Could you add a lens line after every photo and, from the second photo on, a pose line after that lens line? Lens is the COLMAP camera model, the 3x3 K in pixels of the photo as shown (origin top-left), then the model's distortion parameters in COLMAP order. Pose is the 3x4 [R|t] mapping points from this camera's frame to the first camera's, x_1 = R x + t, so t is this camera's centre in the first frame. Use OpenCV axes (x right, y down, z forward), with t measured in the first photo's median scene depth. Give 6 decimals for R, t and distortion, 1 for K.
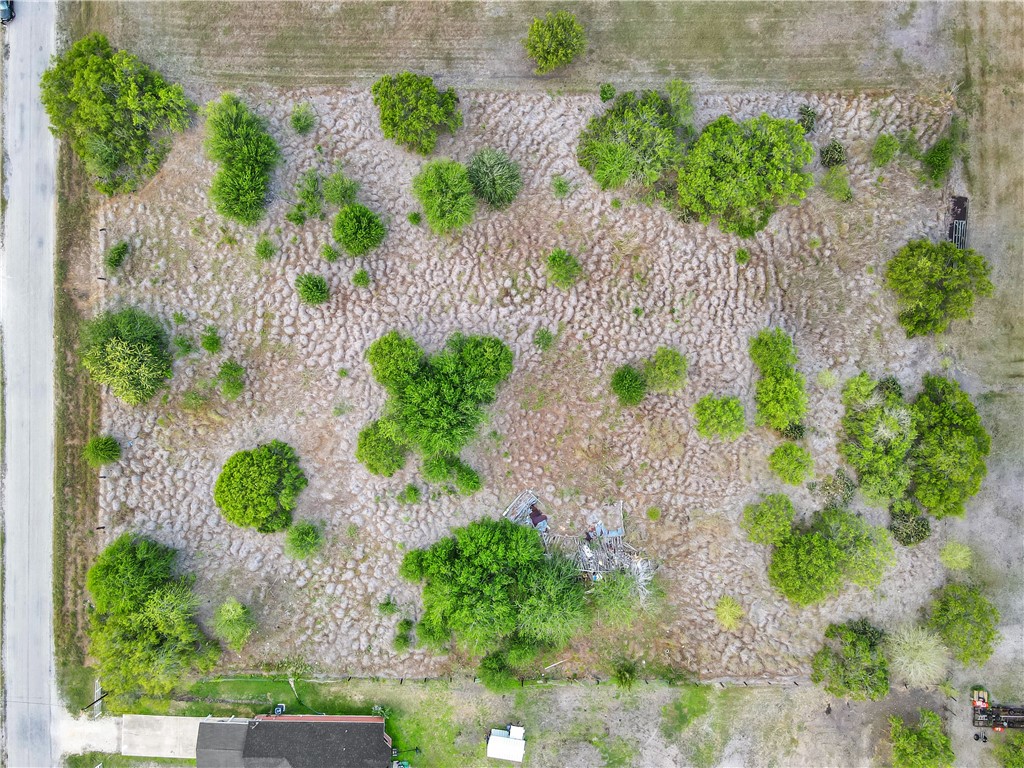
lens RADIAL K [[714.5, 0, 512.0], [0, 714.5, 384.0], [0, 0, 1]] dist [0.013919, 0.006199]
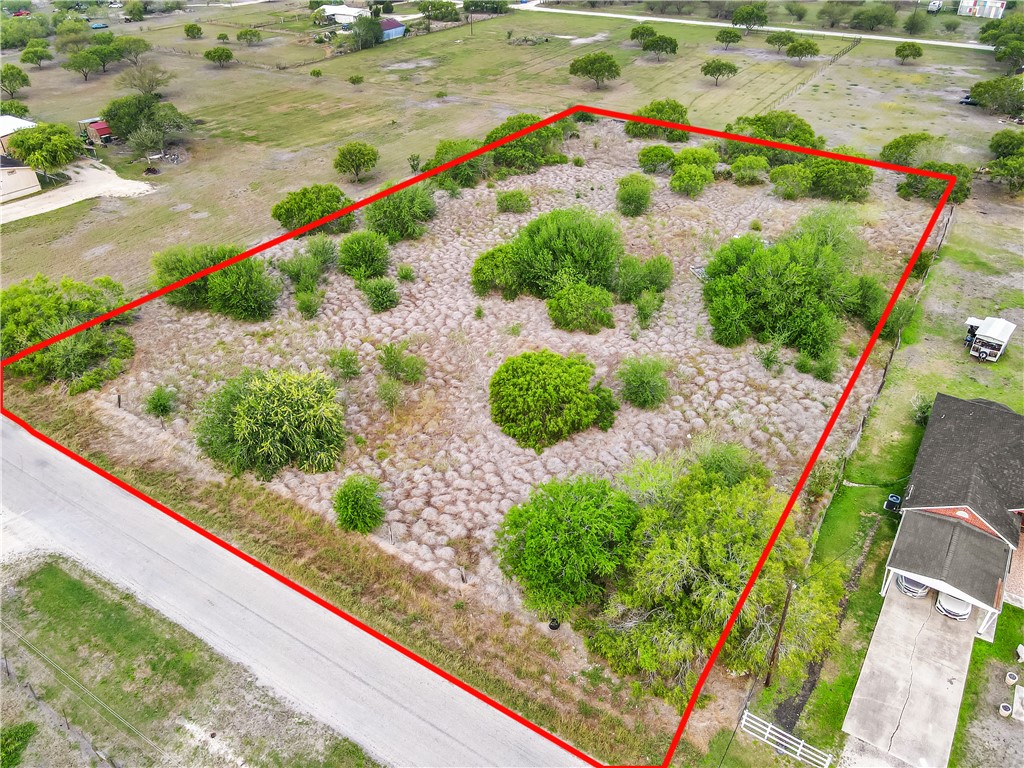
lens RADIAL K [[750.0, 0, 512.0], [0, 750.0, 384.0], [0, 0, 1]] dist [0.012138, 0.003842]
pose [[0.532042, -0.473463, 0.701972, -0.870811], [0.846715, 0.295339, -0.442547, 0.431154], [0.002210, 0.829824, 0.558021, 0.572610]]
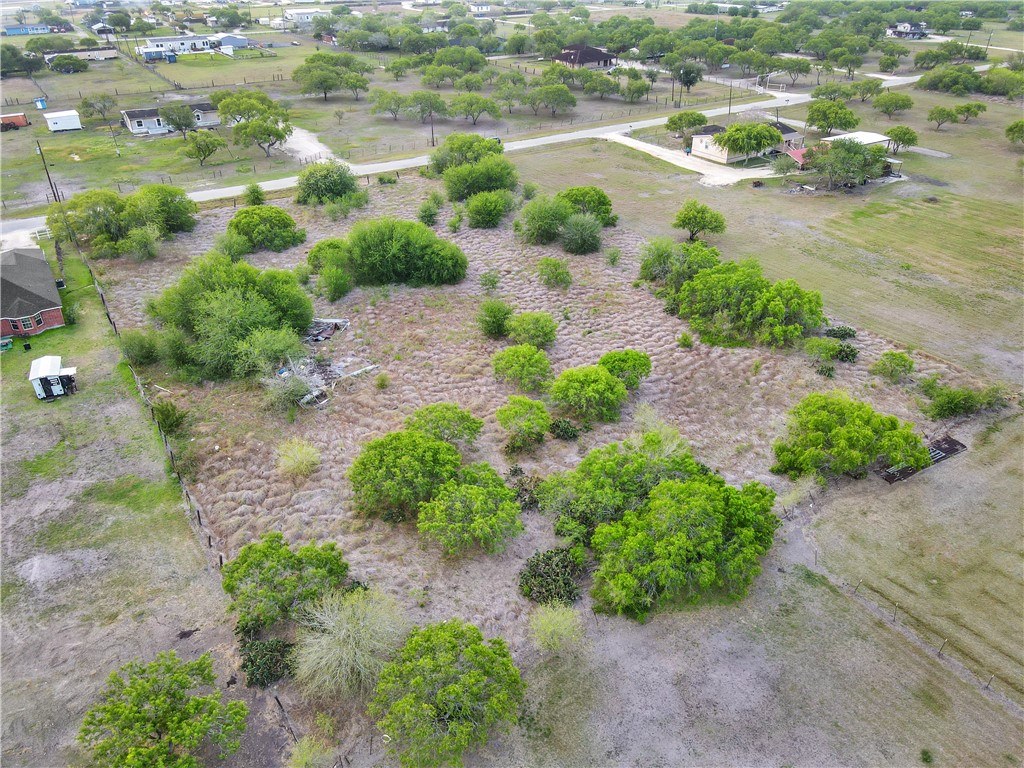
lens RADIAL K [[750.0, 0, 512.0], [0, 750.0, 384.0], [0, 0, 1]] dist [0.012138, 0.003842]
pose [[0.551660, 0.431025, -0.714065, 0.892722], [-0.834068, 0.286831, -0.471232, 0.461698], [0.001703, 0.855538, 0.517737, 0.550764]]
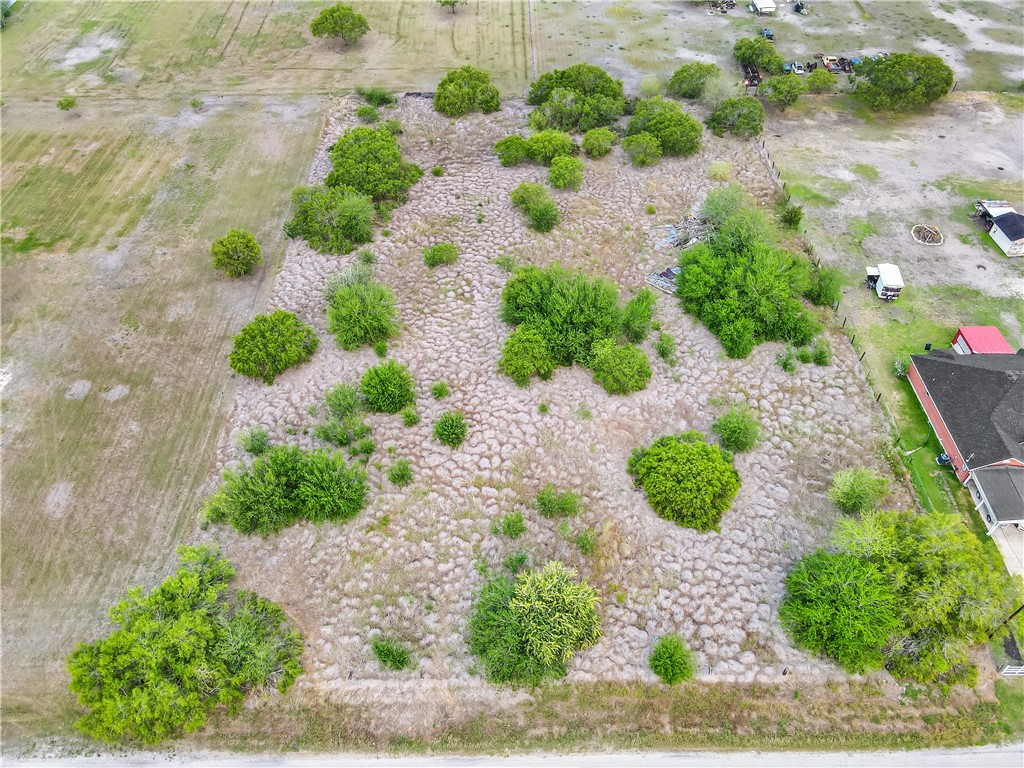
lens RADIAL K [[750.0, 0, 512.0], [0, 750.0, 384.0], [0, 0, 1]] dist [0.012138, 0.003842]
pose [[-0.014885, -0.729495, 0.683825, -0.856585], [0.999877, -0.014177, 0.006641, -0.060869], [0.004850, 0.683840, 0.729616, 0.285191]]
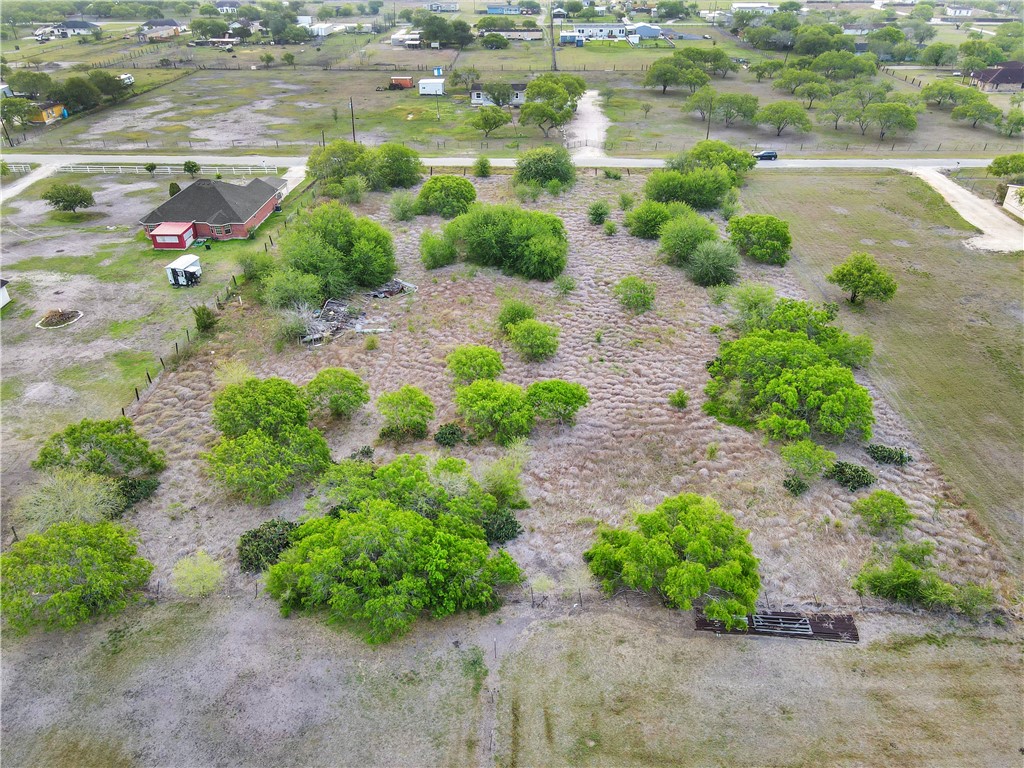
lens RADIAL K [[750.0, 0, 512.0], [0, 750.0, 384.0], [0, 0, 1]] dist [0.012138, 0.003842]
pose [[-0.030281, 0.521470, -0.852732, 1.007226], [-0.999529, -0.011504, 0.028458, -0.019980], [0.005030, 0.853192, 0.521573, 0.553176]]
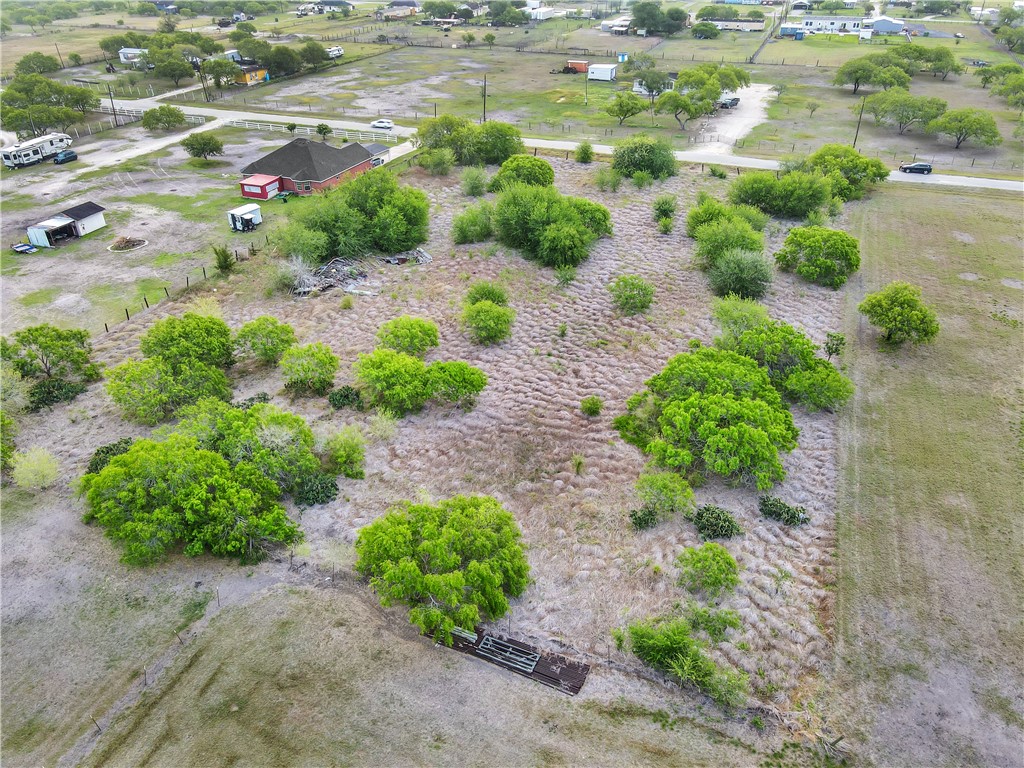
lens RADIAL K [[750.0, 0, 512.0], [0, 750.0, 384.0], [0, 0, 1]] dist [0.012138, 0.003842]
pose [[-0.361514, 0.494403, -0.790489, 0.926510], [-0.932334, -0.184542, 0.310963, -0.331664], [0.007862, 0.849417, 0.527663, 0.577715]]
